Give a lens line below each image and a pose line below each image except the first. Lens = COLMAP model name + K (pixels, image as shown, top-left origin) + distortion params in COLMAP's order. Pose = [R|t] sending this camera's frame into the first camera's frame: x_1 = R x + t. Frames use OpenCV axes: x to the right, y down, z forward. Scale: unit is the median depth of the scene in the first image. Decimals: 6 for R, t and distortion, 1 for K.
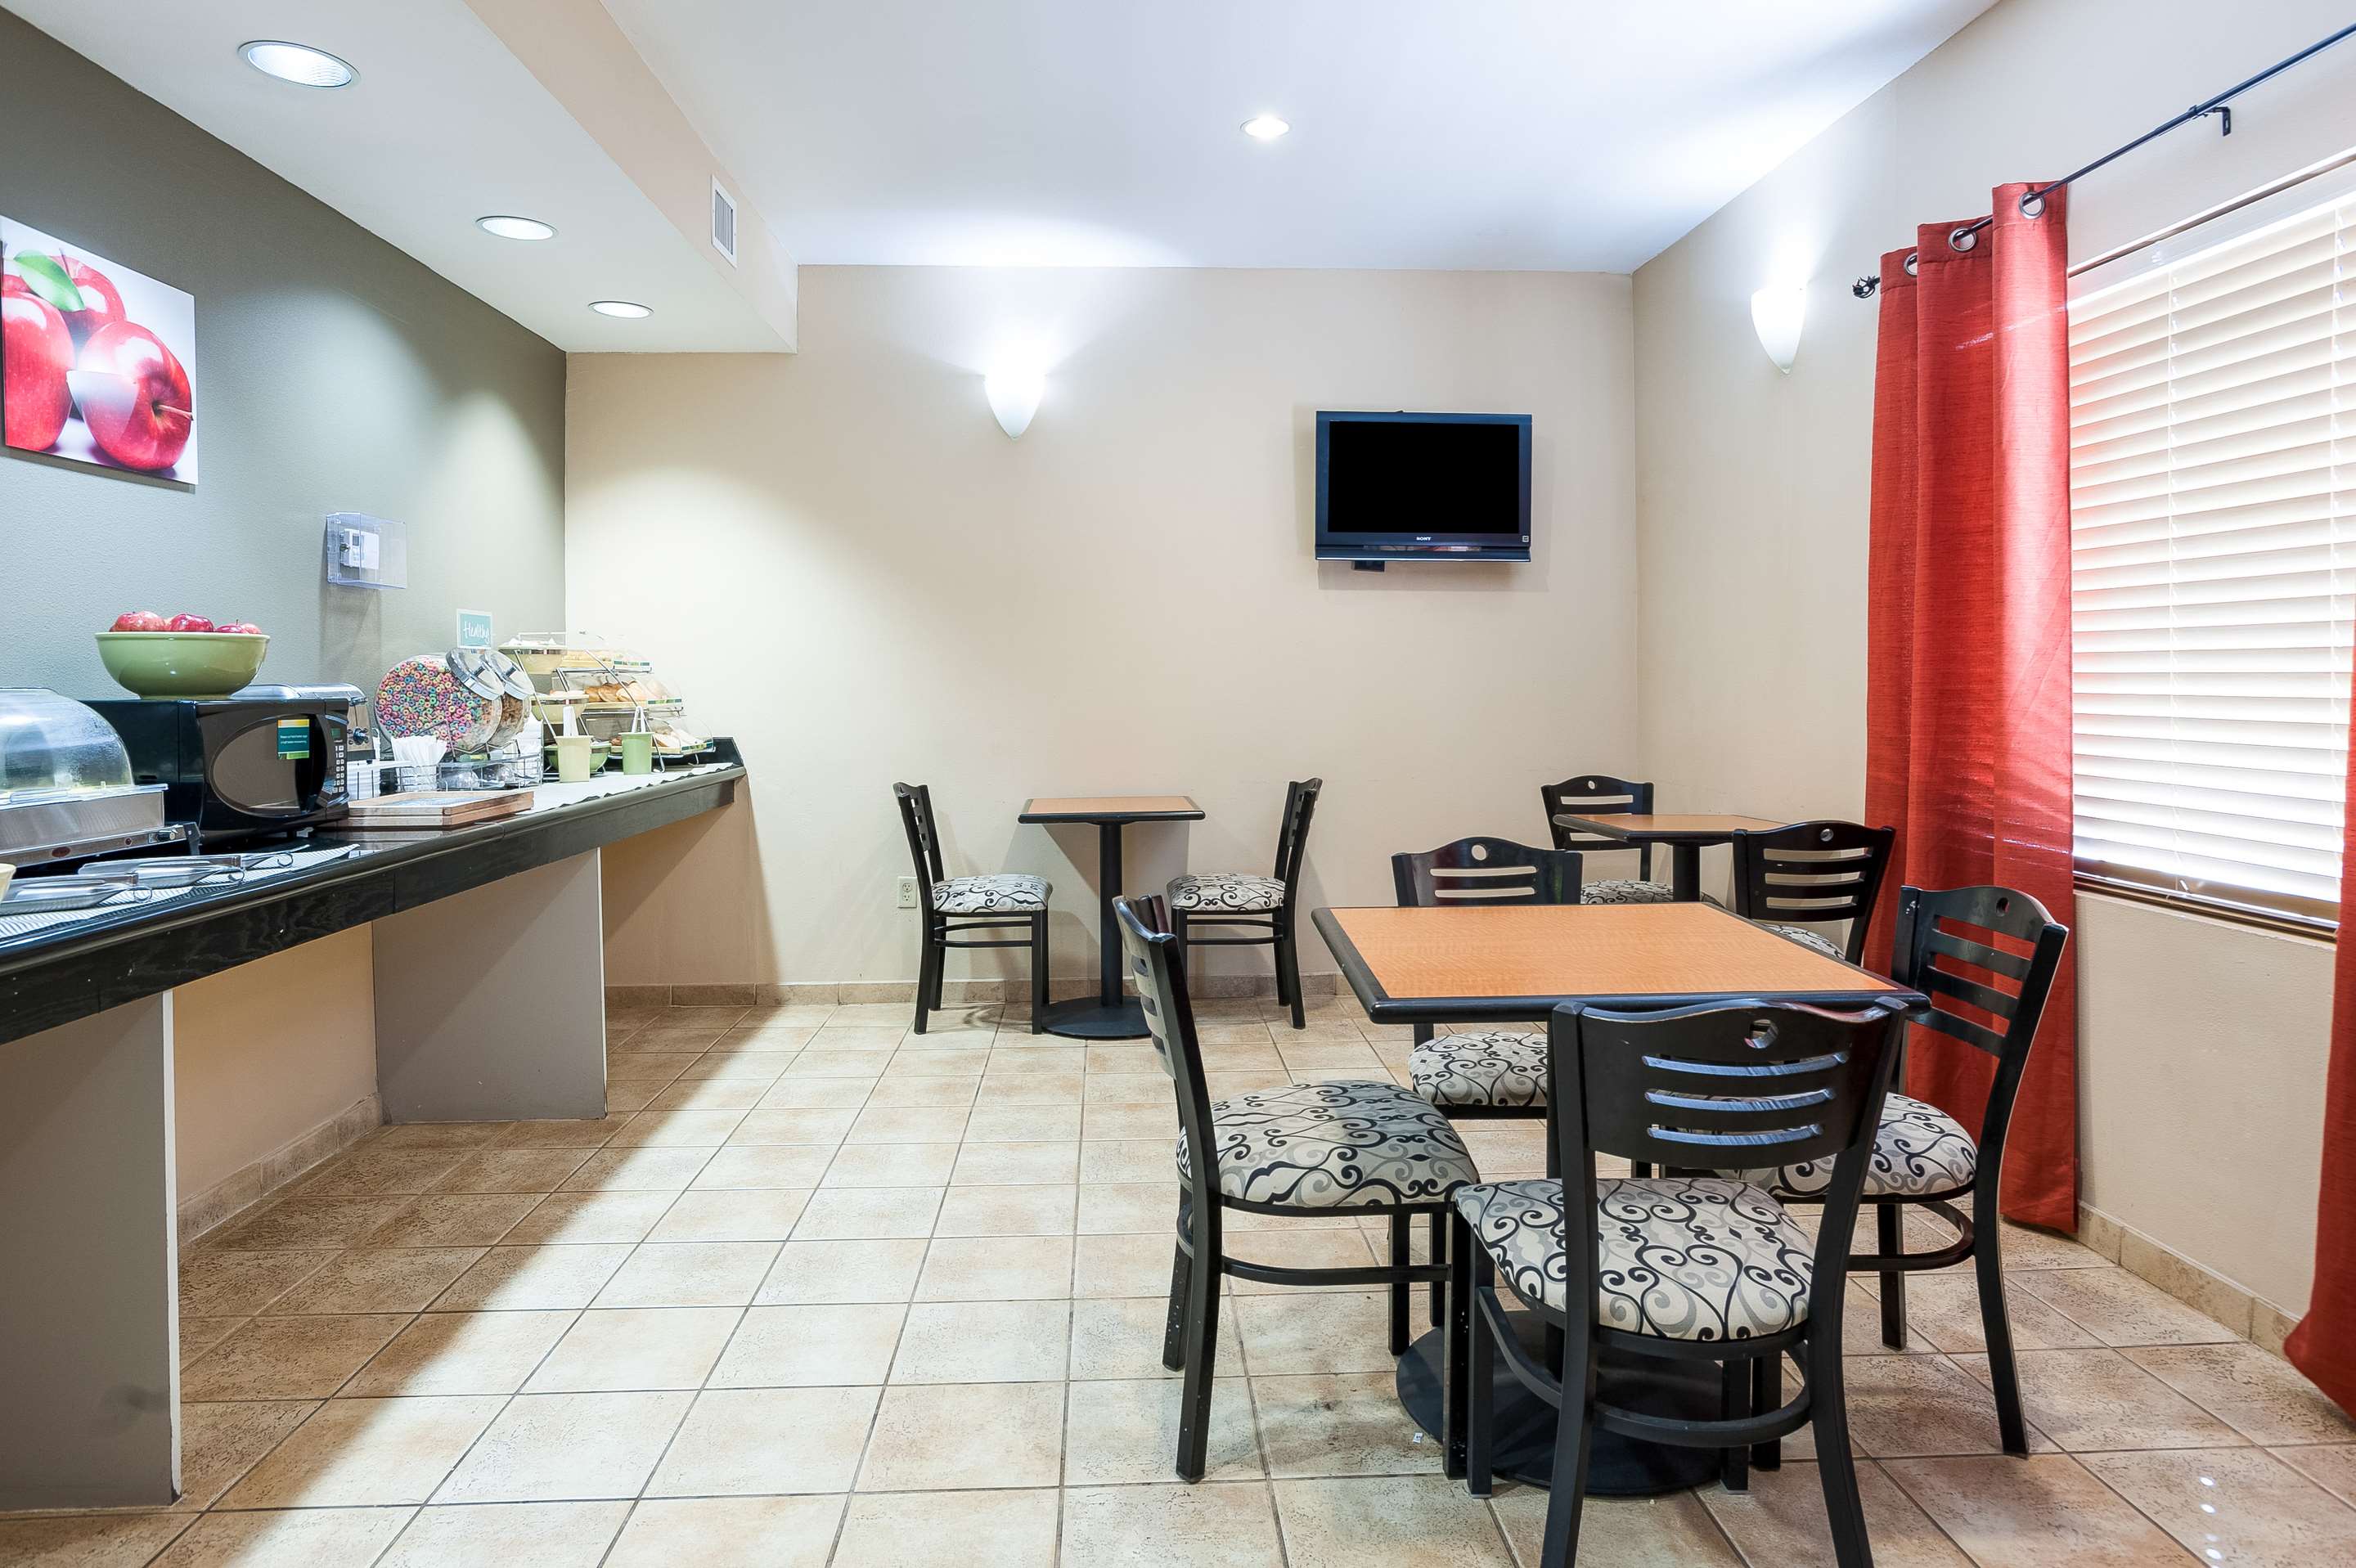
lens RADIAL K [[1370.4, 0, 1179.8], [0, 1370.4, 679.4], [0, 0, 1]] dist [-0.086345, 0.059798]
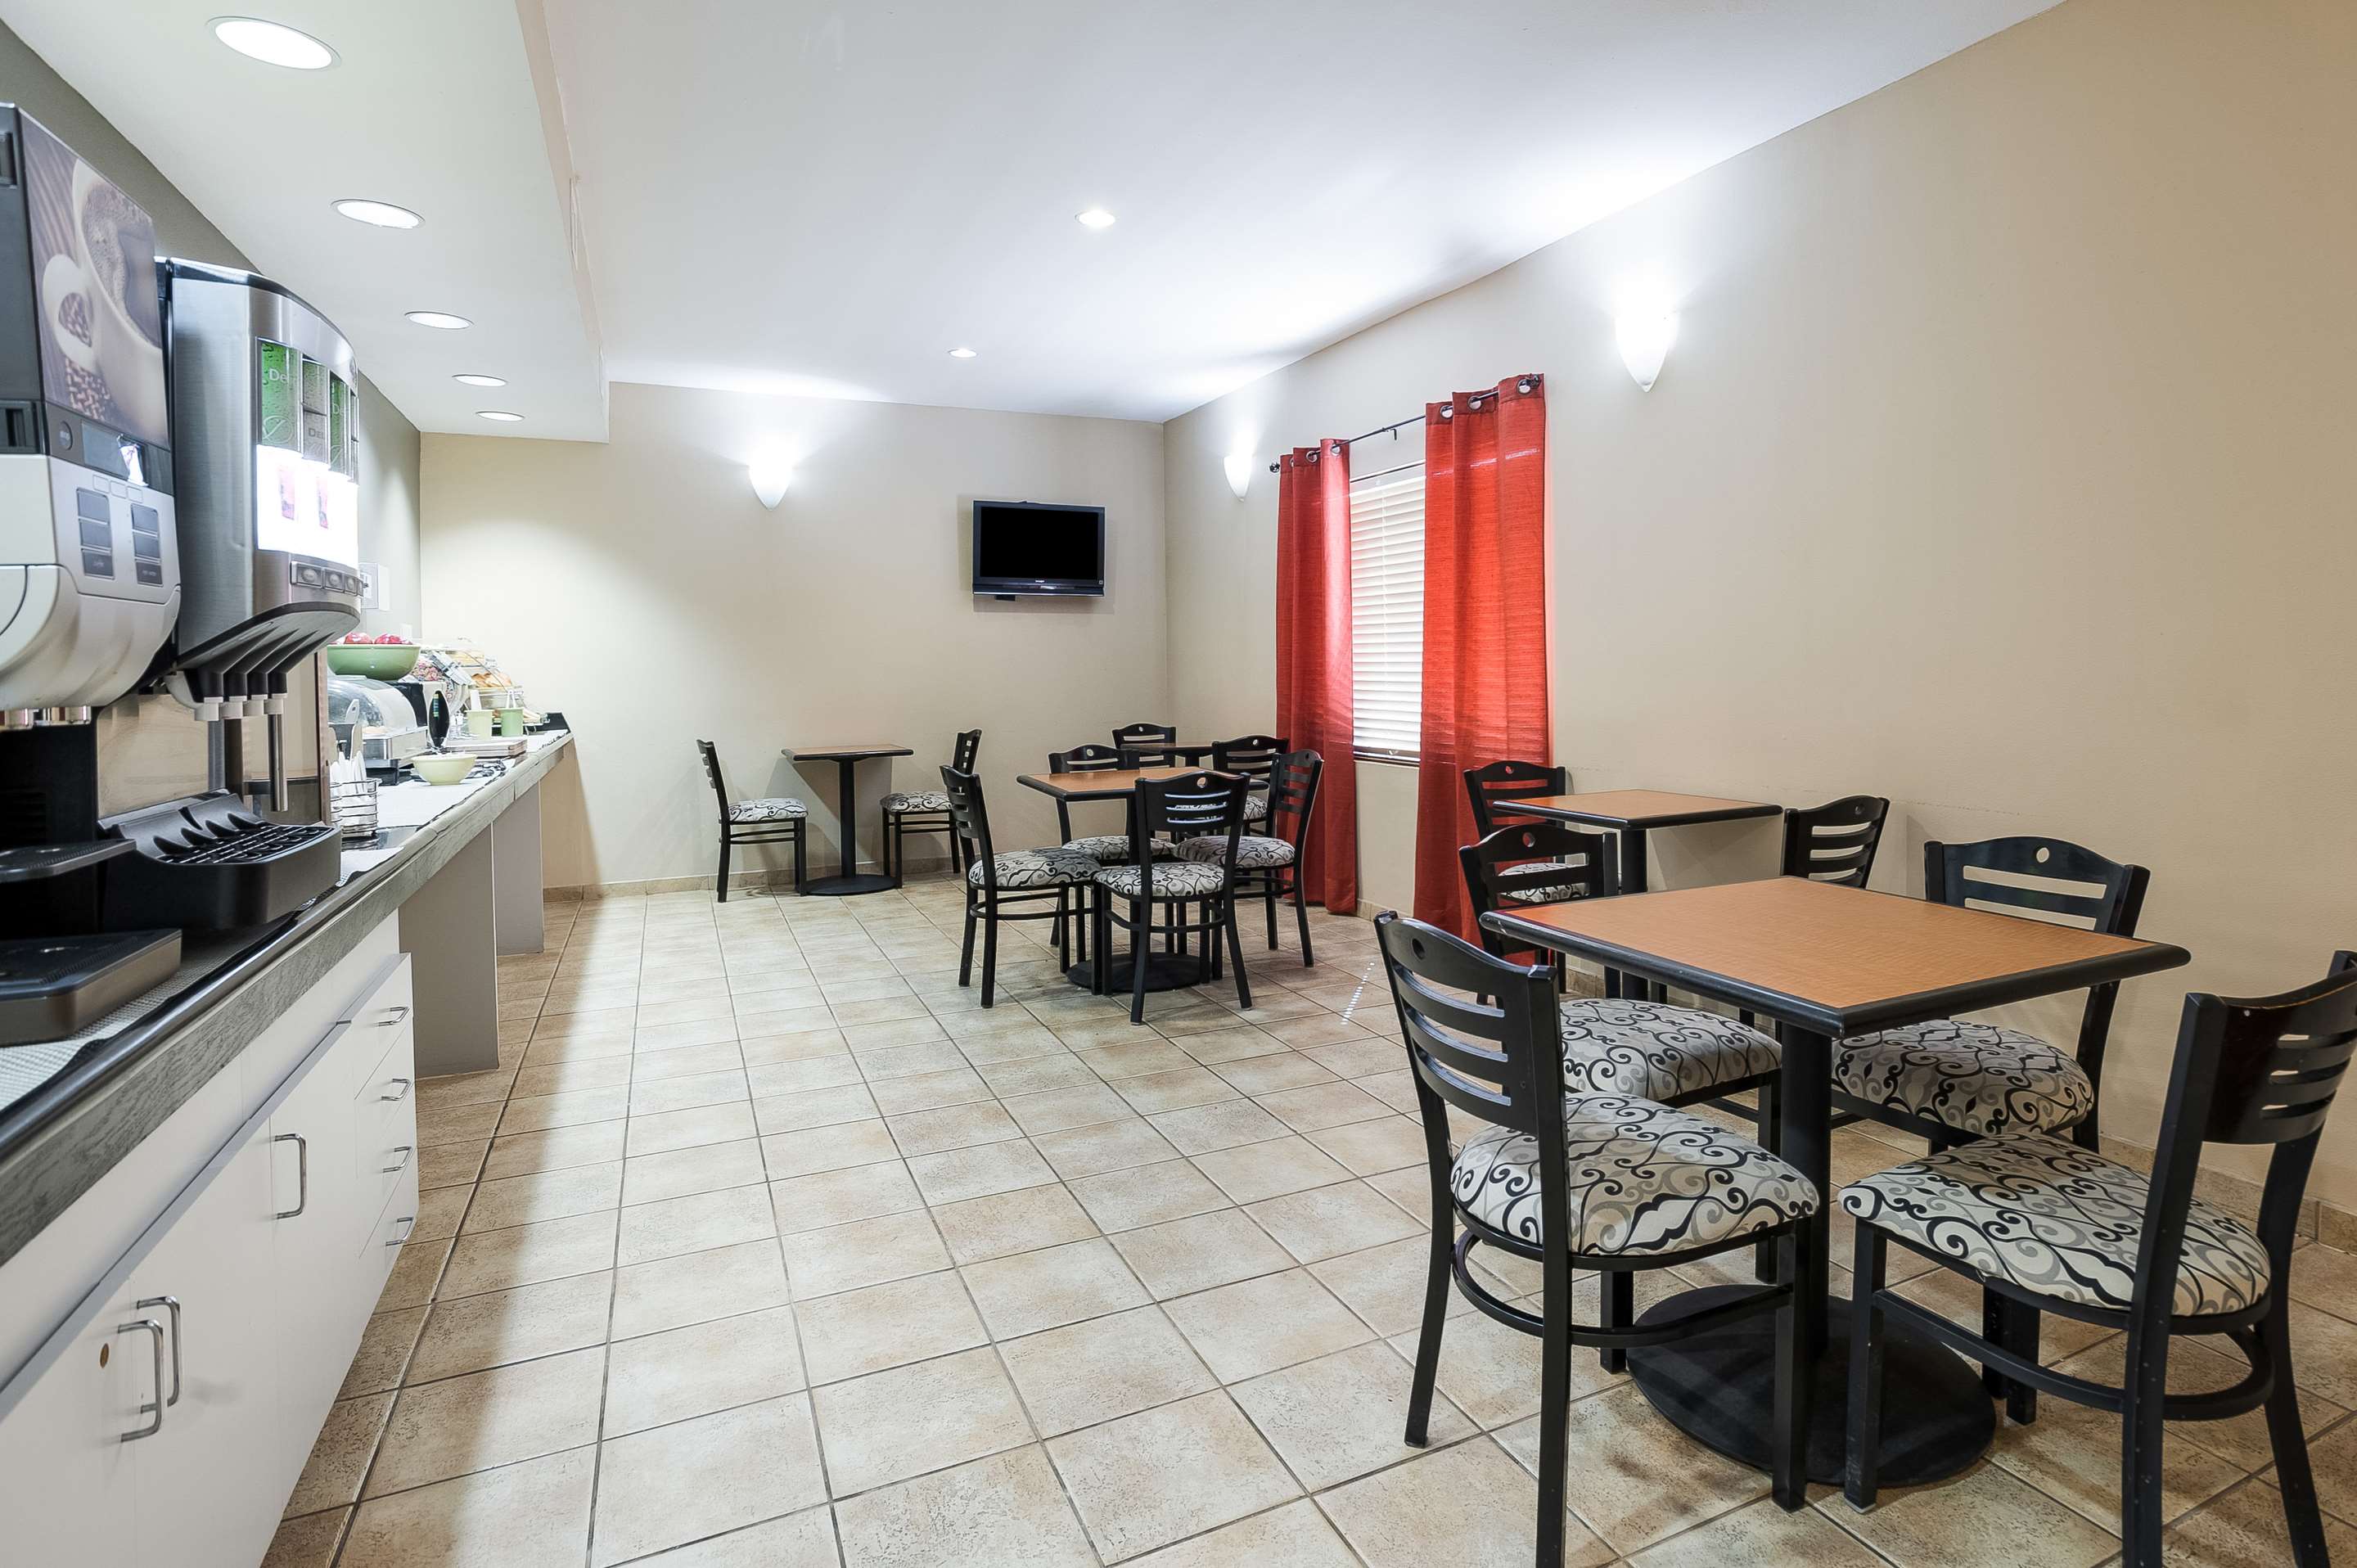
lens RADIAL K [[1137.0, 0, 1186.8], [0, 1137.0, 738.0], [0, 0, 1]] dist [0.000760, -0.000034]
pose [[0.943164, -0.028524, 0.331100, -0.126996], [0.008221, 0.998007, 0.062560, 0.000362], [-0.332225, -0.056282, 0.941519, -0.398557]]
